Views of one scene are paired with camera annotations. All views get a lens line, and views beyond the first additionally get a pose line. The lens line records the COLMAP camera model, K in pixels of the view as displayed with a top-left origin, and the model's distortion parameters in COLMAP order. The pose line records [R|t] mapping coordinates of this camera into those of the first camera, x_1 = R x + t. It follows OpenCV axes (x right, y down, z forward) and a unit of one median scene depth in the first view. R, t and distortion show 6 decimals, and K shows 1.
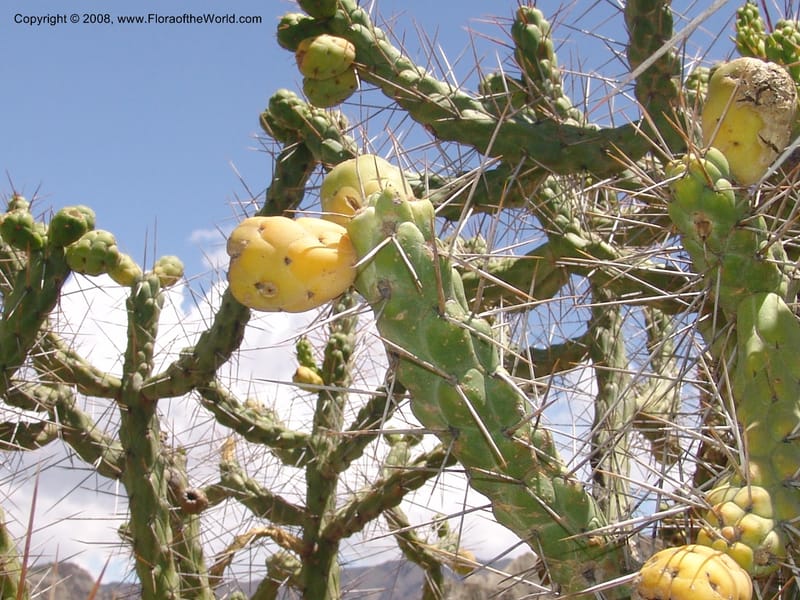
lens RADIAL K [[1792.9, 0, 400.0], [0, 1792.9, 300.0], [0, 0, 1]] dist [-0.061531, -0.022845]
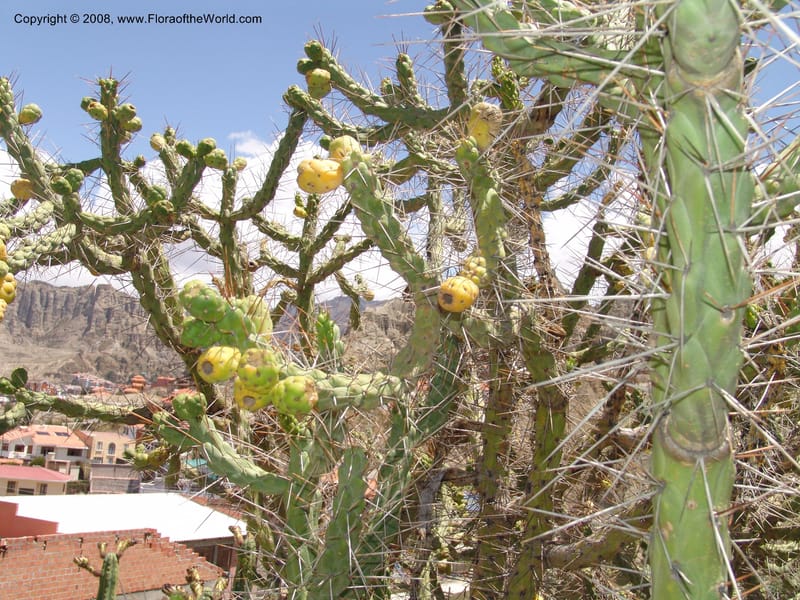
lens RADIAL K [[1792.9, 0, 400.0], [0, 1792.9, 300.0], [0, 0, 1]] dist [-0.061531, -0.022845]
pose [[0.996342, 0.008046, 0.085072, -0.121519], [-0.017262, 0.993984, 0.108159, -0.093703], [-0.083690, -0.109232, 0.990487, -1.270247]]
